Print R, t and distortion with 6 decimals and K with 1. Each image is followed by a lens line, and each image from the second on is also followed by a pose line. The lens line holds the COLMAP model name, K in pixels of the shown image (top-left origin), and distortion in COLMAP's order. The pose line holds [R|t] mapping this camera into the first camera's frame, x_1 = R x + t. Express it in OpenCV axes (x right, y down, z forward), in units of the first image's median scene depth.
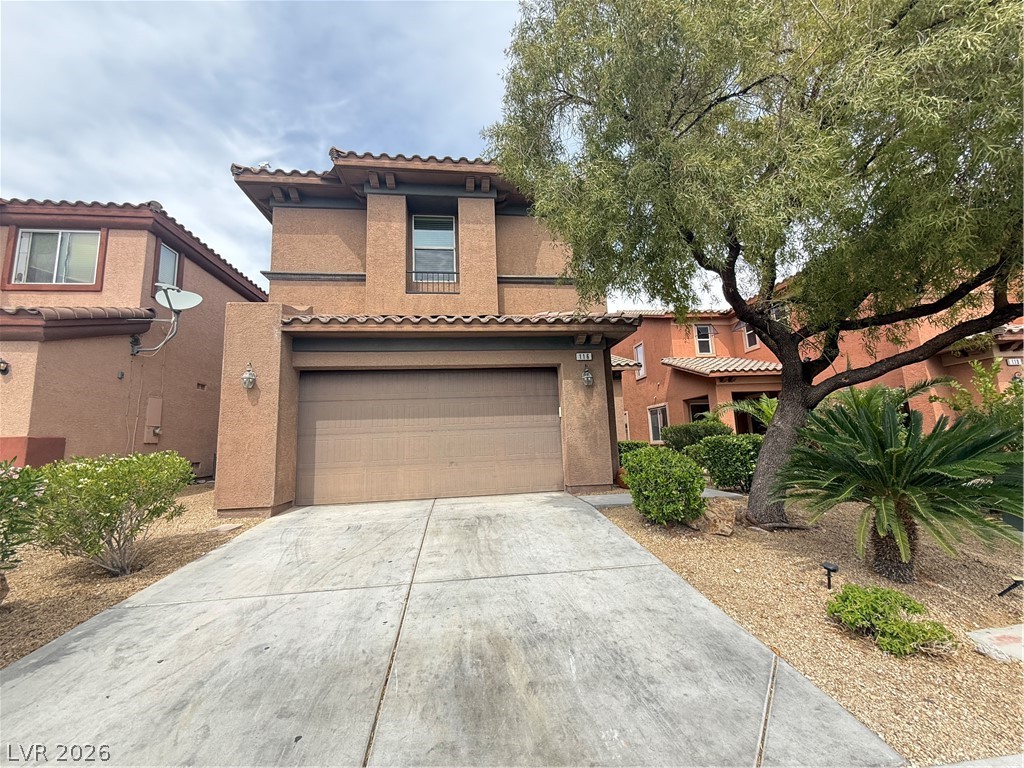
lens RADIAL K [[409.1, 0, 513.5], [0, 409.1, 384.0], [0, 0, 1]] dist [-0.000157, 0.000406]
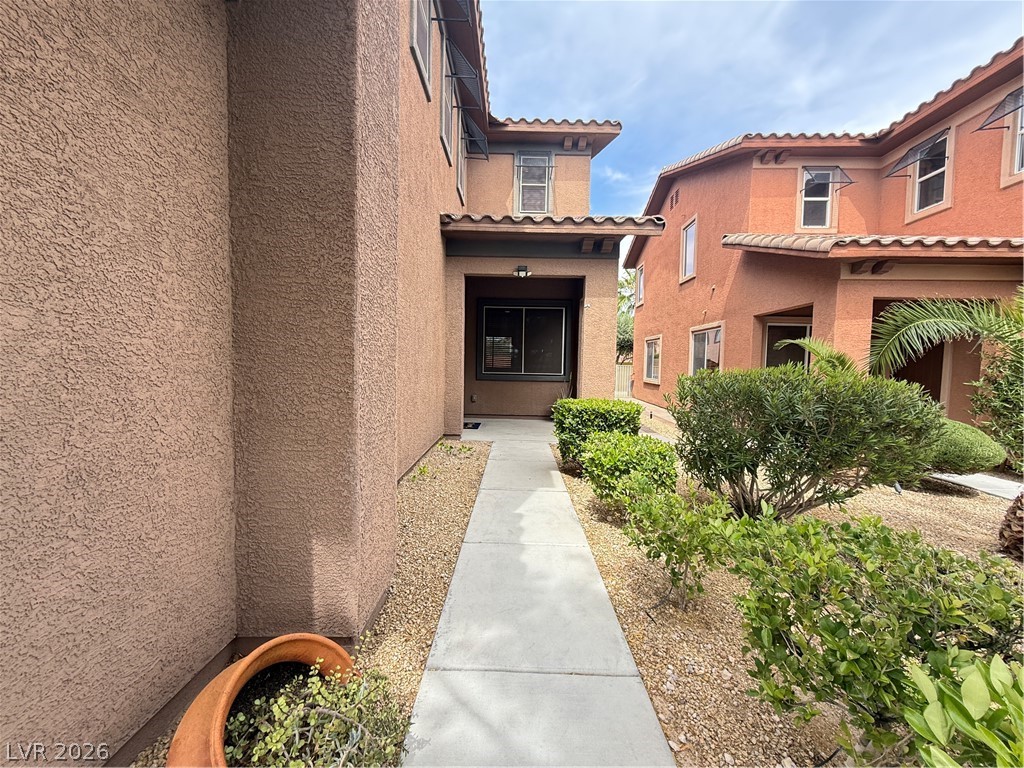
lens RADIAL K [[409.1, 0, 513.5], [0, 409.1, 383.5], [0, 0, 1]] dist [-0.000157, 0.000406]
pose [[0.989218, 0.065152, -0.131160, 0.393797], [-0.038943, 0.980371, 0.193276, 0.076378], [0.141178, -0.186085, 0.972338, 0.930092]]
